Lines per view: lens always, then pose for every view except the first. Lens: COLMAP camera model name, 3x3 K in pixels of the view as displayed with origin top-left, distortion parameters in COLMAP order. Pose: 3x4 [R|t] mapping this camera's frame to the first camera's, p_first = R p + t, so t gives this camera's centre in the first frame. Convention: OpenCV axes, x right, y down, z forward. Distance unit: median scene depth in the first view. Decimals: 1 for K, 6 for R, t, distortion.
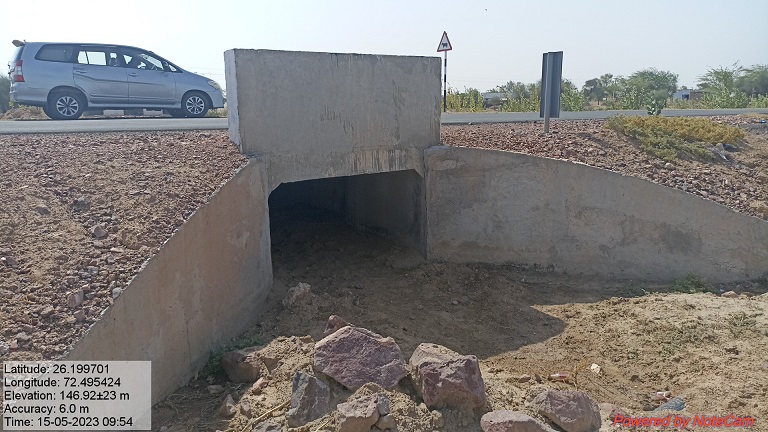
lens RADIAL K [[570.3, 0, 382.6], [0, 570.3, 220.5], [0, 0, 1]] dist [0.065235, -0.076360]
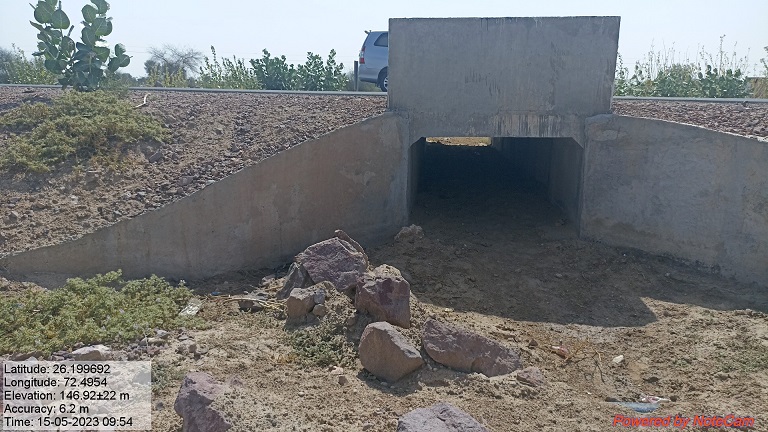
lens RADIAL K [[570.3, 0, 382.6], [0, 570.3, 220.5], [0, 0, 1]] dist [0.065235, -0.076360]
pose [[0.778309, 0.154617, -0.608547, 0.431233], [-0.146955, 0.987144, 0.062858, 0.033977], [0.610442, 0.040506, 0.791025, 0.057861]]
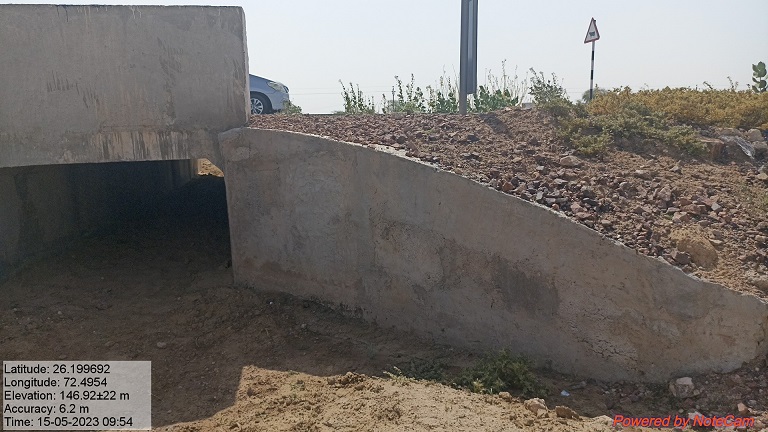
lens RADIAL K [[570.3, 0, 382.6], [0, 570.3, 220.5], [0, 0, 1]] dist [0.065235, -0.076360]
pose [[0.910681, 0.056175, -0.409273, 0.603514], [-0.069212, 0.997455, -0.017099, -0.012941], [0.407271, 0.043898, 0.912252, 0.429345]]
